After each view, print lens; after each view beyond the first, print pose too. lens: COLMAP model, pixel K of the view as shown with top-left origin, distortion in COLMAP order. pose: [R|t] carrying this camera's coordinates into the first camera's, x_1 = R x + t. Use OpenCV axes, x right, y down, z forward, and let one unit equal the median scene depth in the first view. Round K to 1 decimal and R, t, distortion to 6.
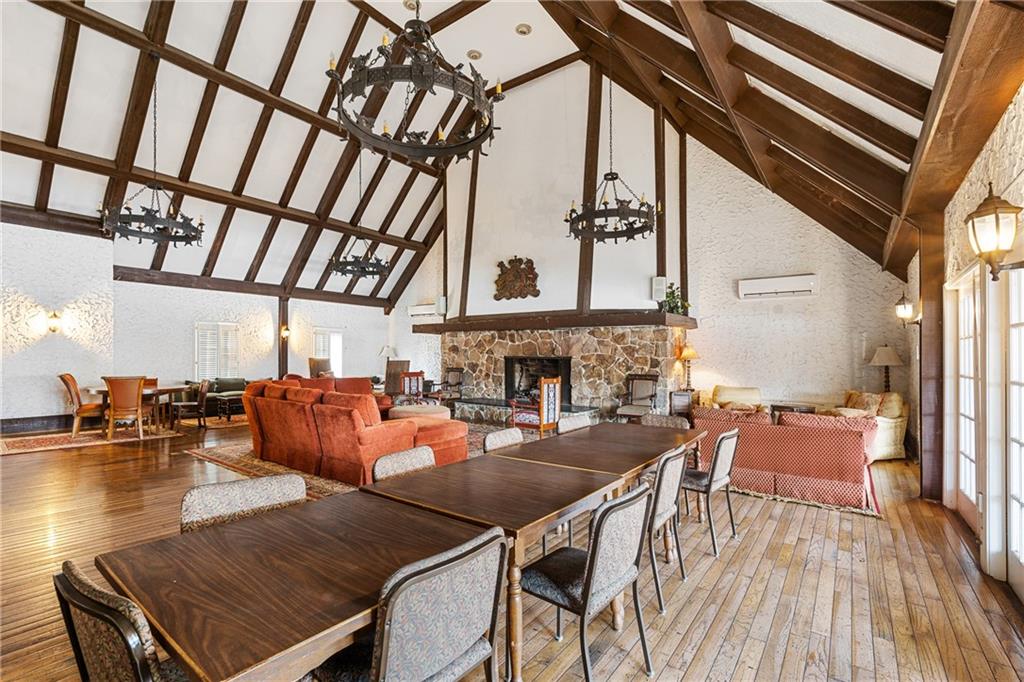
lens RADIAL K [[460.3, 0, 512.0], [0, 460.3, 348.3], [0, 0, 1]] dist [-0.000408, 0.000011]
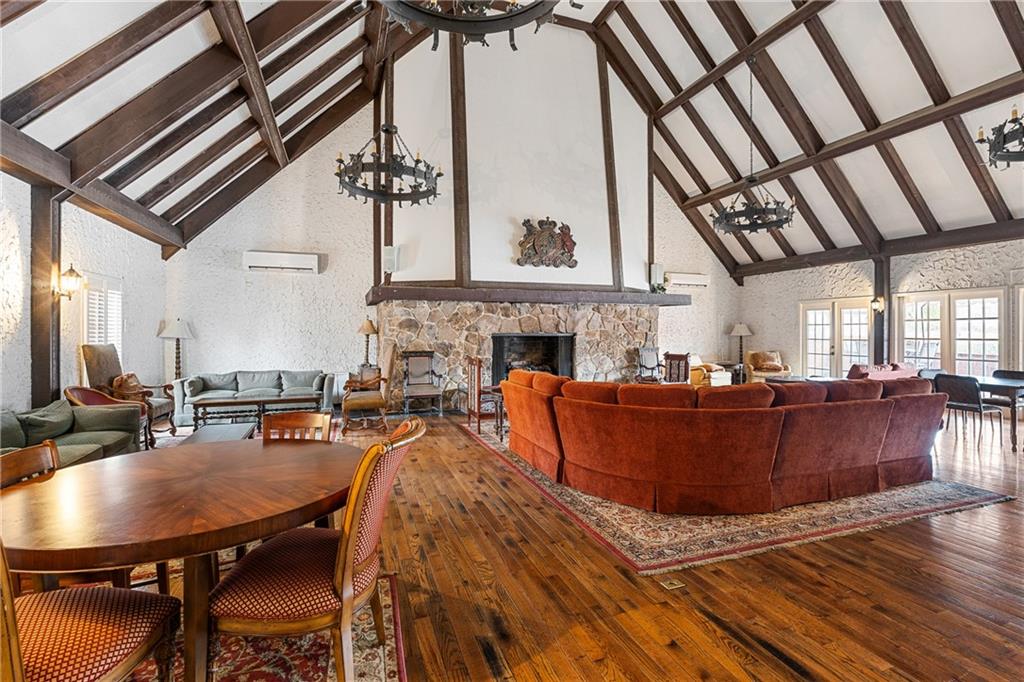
lens RADIAL K [[460.3, 0, 510.4], [0, 460.3, 331.8], [0, 0, 1]] dist [-0.000408, 0.000011]
pose [[0.556465, -0.013162, 0.830766, -0.718030], [-0.004768, 0.999807, 0.019034, -0.002010], [-0.830857, -0.014553, 0.556296, 0.553196]]
